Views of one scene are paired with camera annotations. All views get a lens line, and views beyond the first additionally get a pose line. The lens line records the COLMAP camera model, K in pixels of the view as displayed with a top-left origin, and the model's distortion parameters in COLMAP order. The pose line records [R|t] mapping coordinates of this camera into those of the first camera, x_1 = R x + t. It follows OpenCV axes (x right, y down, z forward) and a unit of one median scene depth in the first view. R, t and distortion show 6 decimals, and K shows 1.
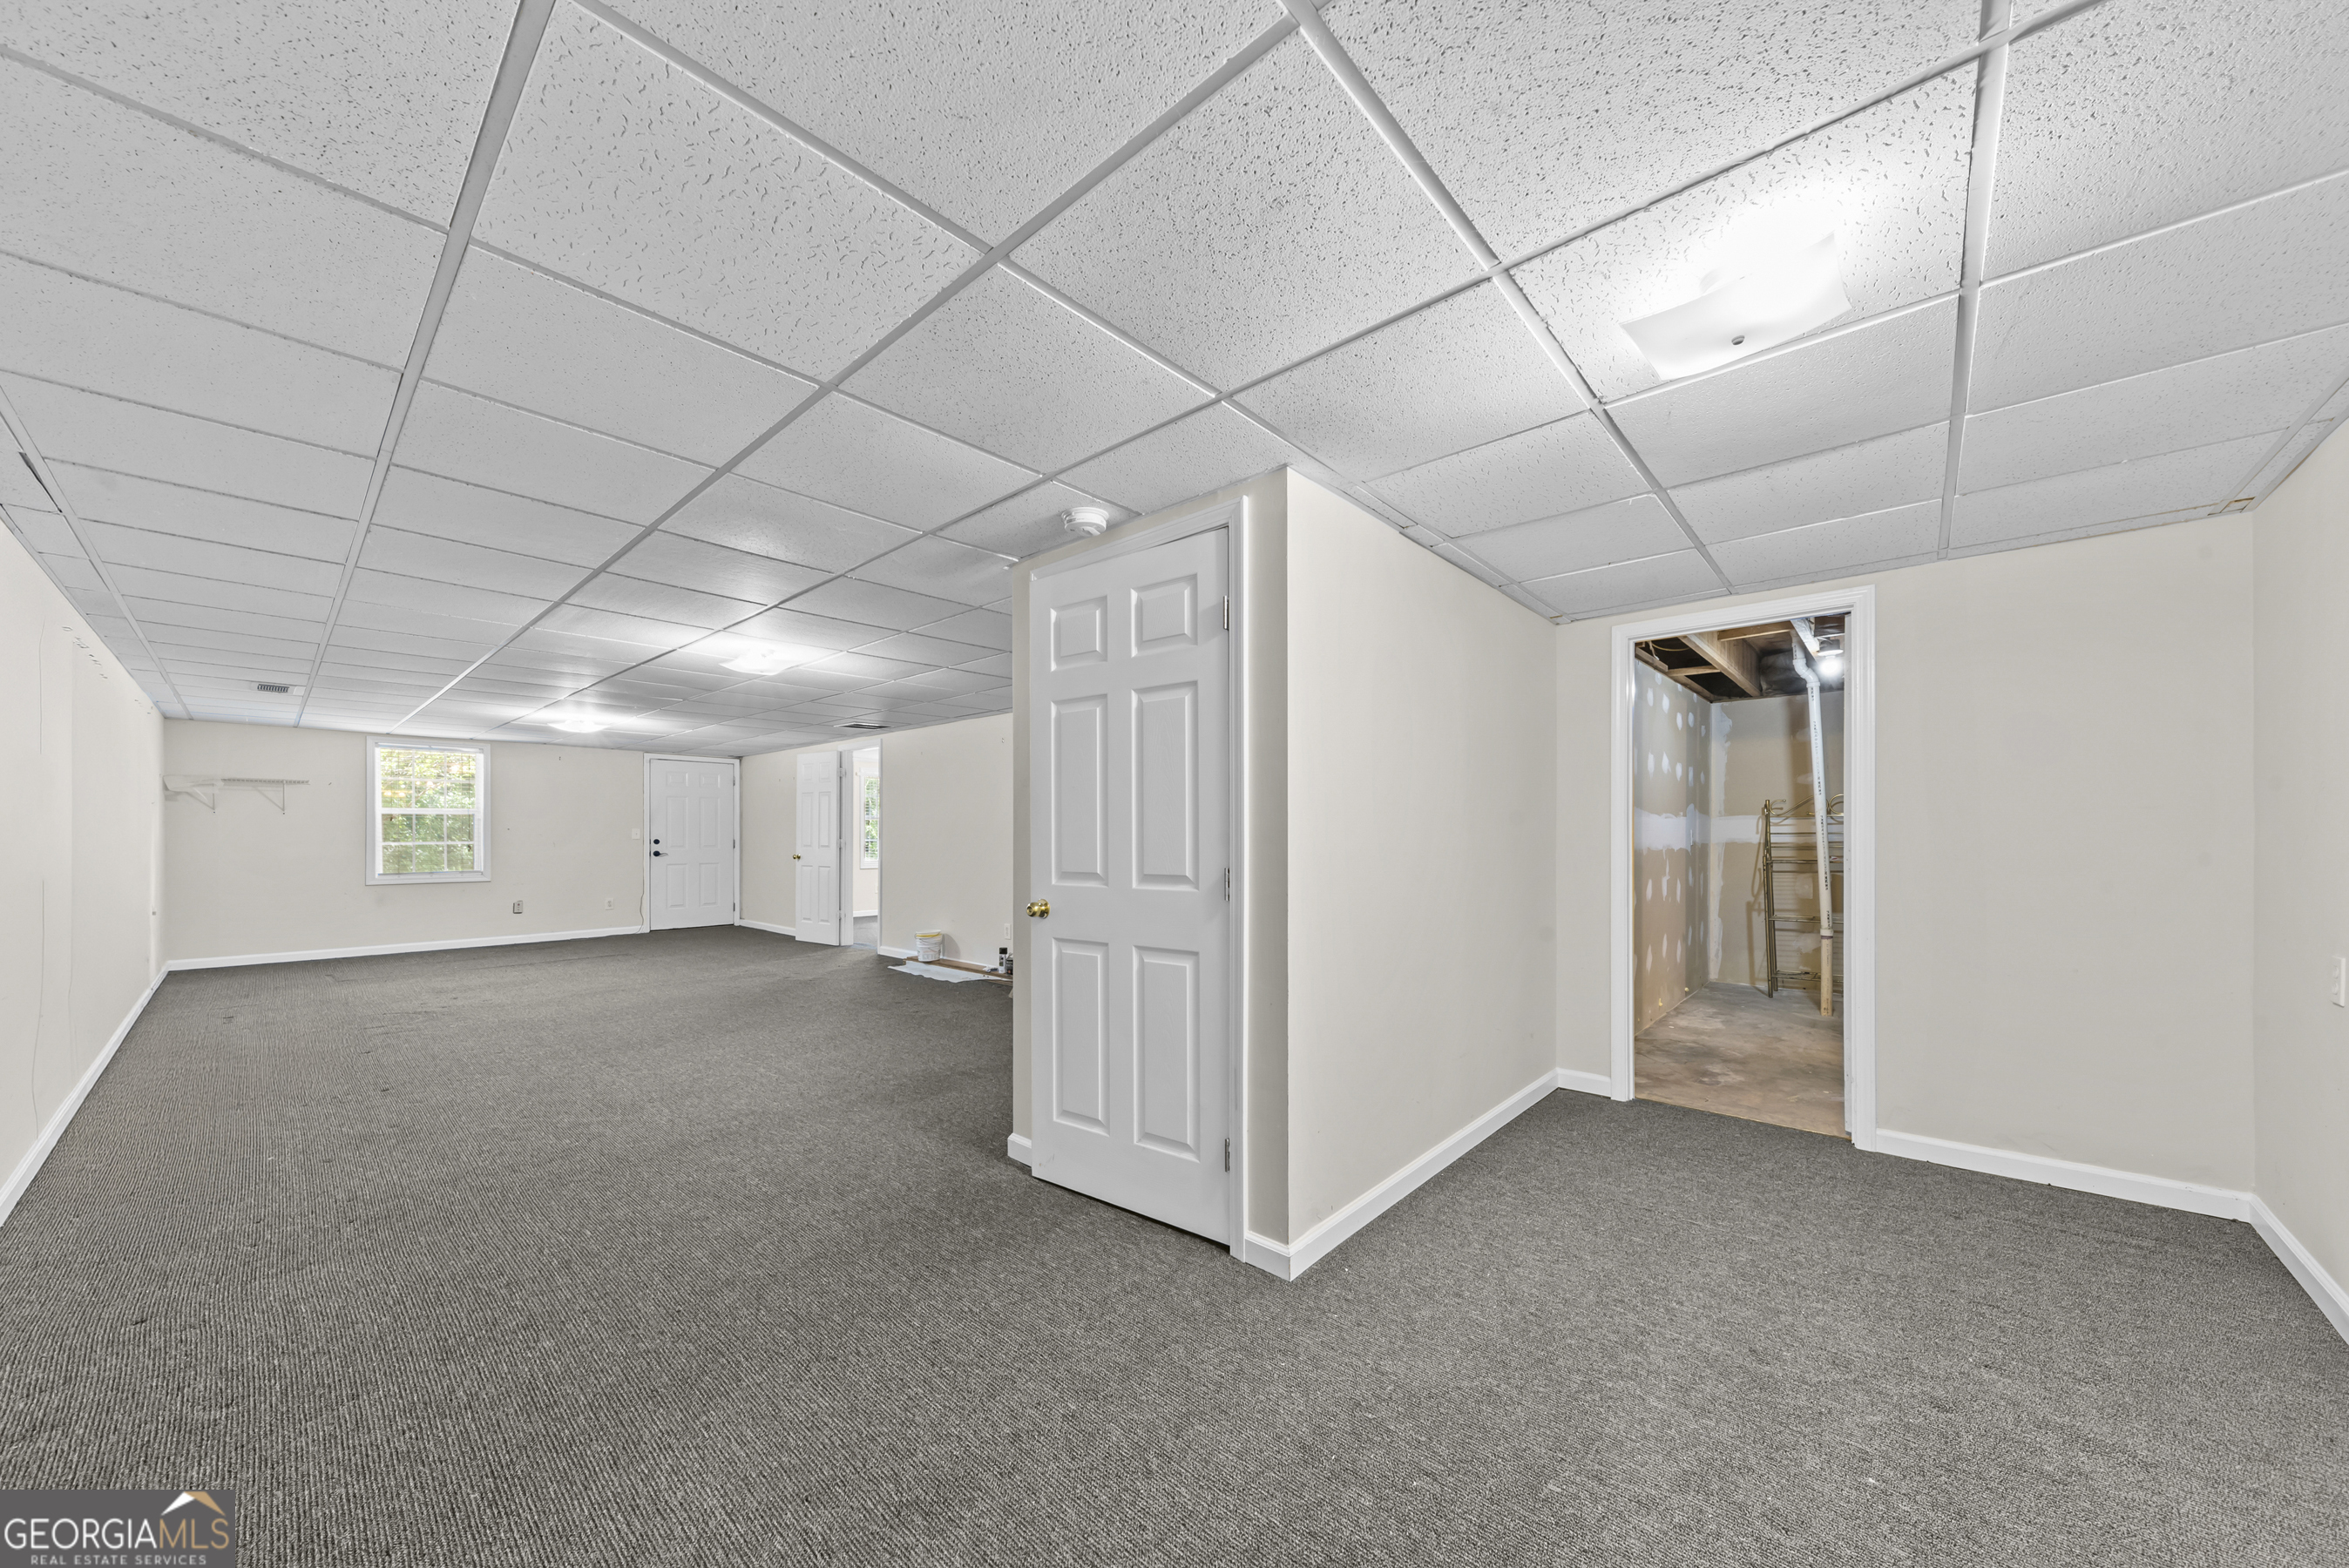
lens RADIAL K [[821.3, 0, 1183.5], [0, 821.3, 831.5], [0, 0, 1]] dist [-0.000097, -0.000049]
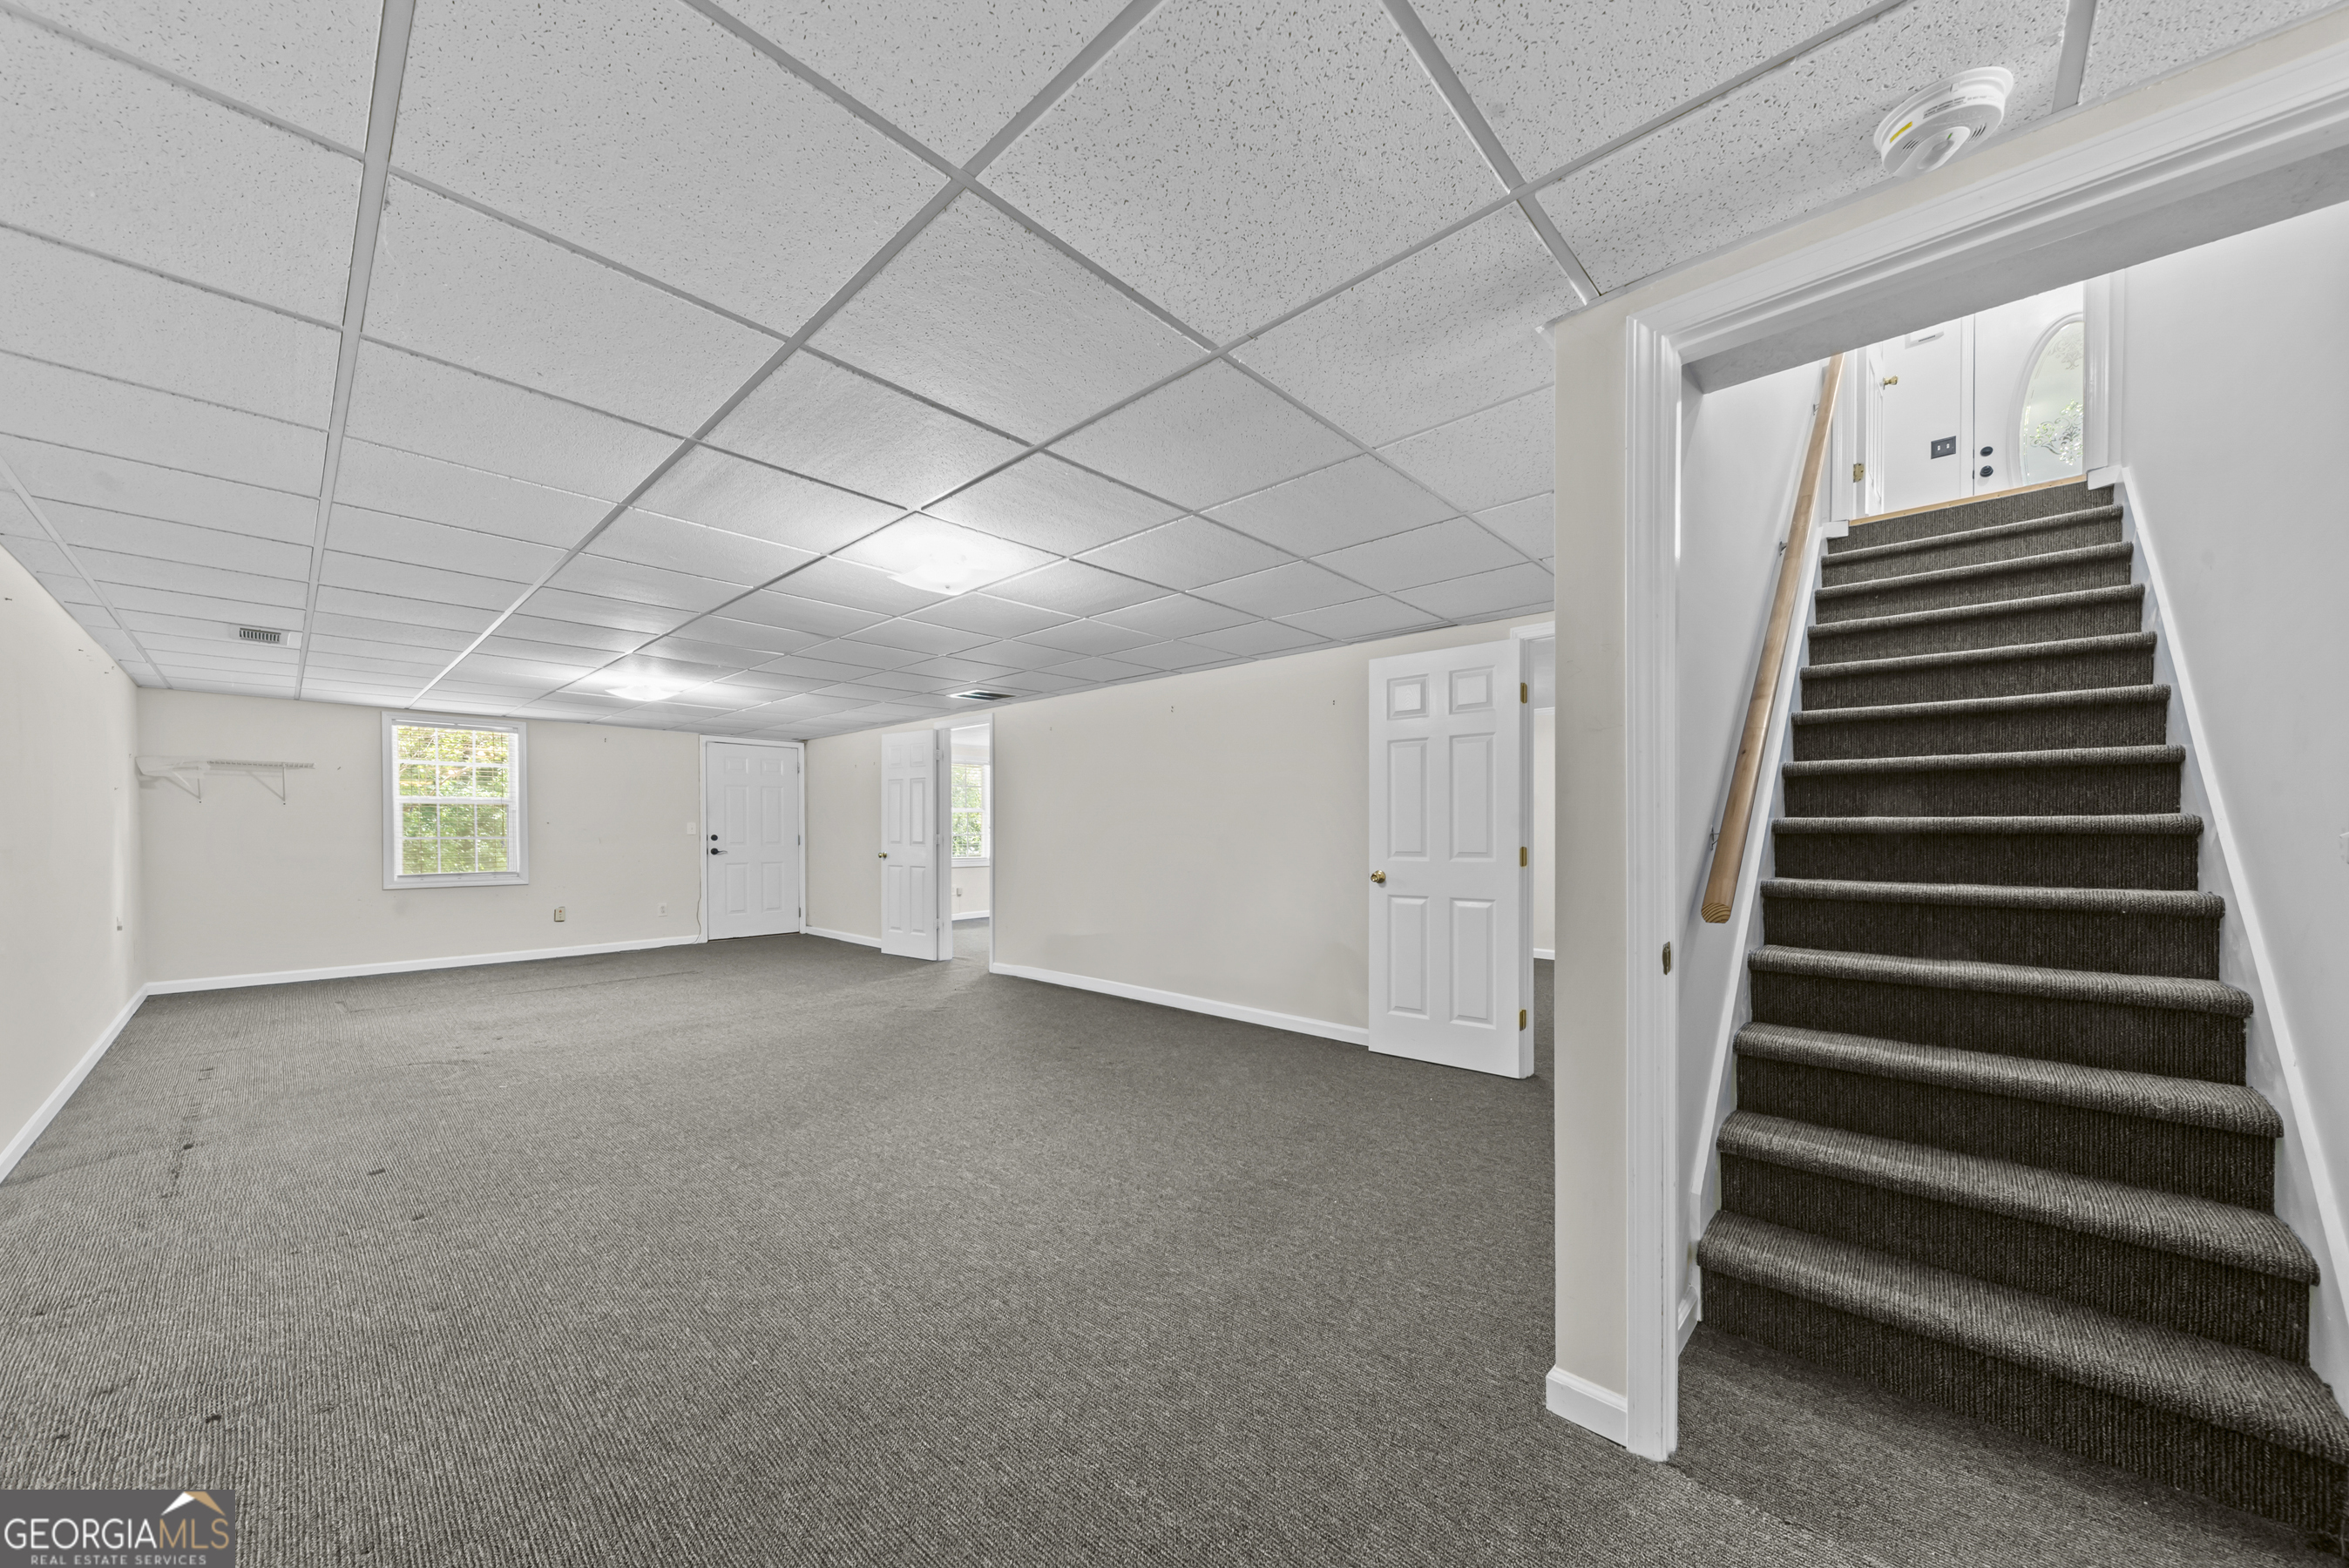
lens RADIAL K [[823.4, 0, 1174.3], [0, 823.4, 839.6], [0, 0, 1]] dist [0.001992, -0.000008]
pose [[0.999842, -0.000589, -0.017753, -0.198026], [0.000846, 0.999895, 0.014471, 0.003500], [0.017743, -0.014484, 0.999738, 0.197917]]
